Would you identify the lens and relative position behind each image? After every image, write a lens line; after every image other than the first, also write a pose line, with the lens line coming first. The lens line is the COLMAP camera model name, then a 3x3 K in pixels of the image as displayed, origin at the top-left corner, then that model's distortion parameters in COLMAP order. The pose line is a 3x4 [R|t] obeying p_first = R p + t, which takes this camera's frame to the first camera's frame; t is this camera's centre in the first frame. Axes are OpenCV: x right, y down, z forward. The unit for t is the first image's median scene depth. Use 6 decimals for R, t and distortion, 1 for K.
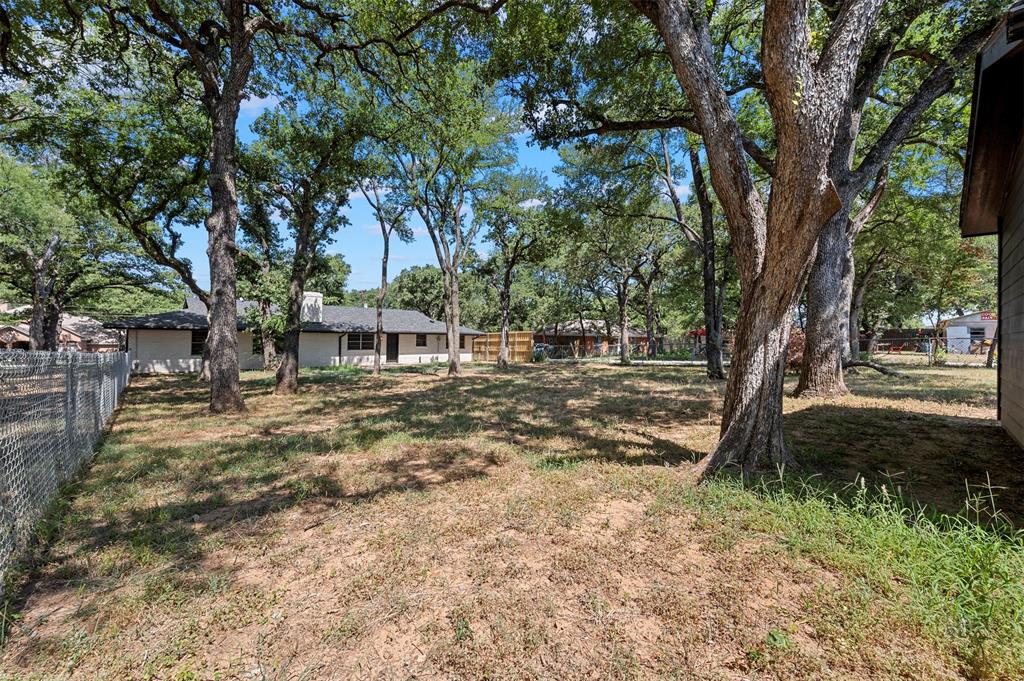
lens RADIAL K [[412.0, 0, 511.7], [0, 412.0, 339.0], [0, 0, 1]] dist [-0.001849, -0.000065]
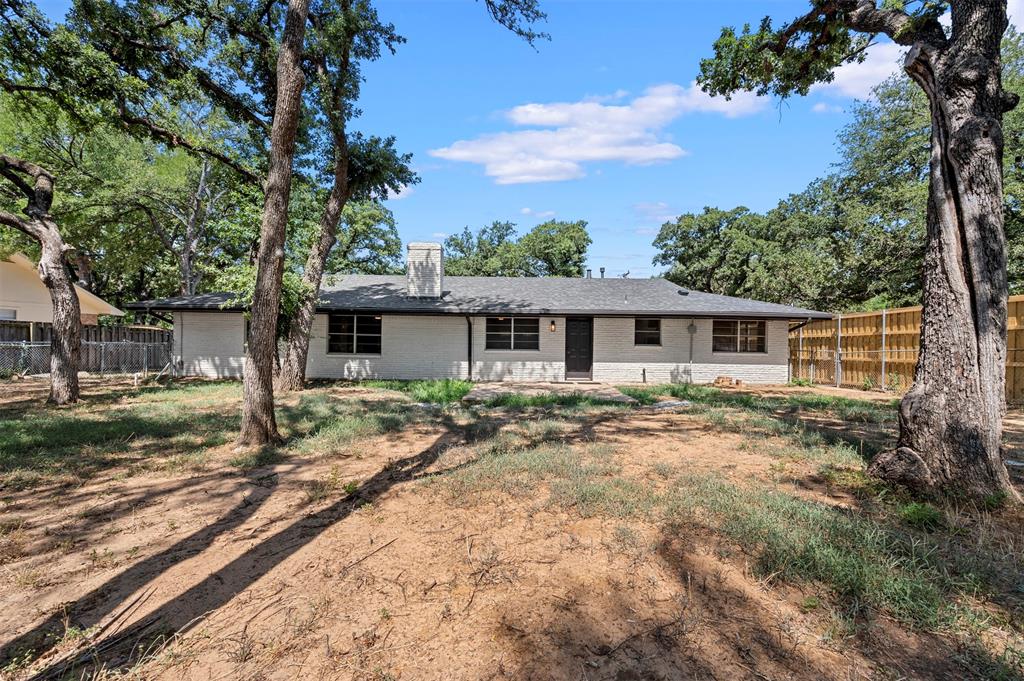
lens RADIAL K [[412.0, 0, 506.3], [0, 412.0, 339.4], [0, 0, 1]] dist [-0.001849, -0.000065]
pose [[0.734414, 0.003326, -0.678694, -0.028111], [-0.010208, 0.999929, -0.006146, 0.016352], [0.678625, 0.011442, 0.734396, 0.580588]]
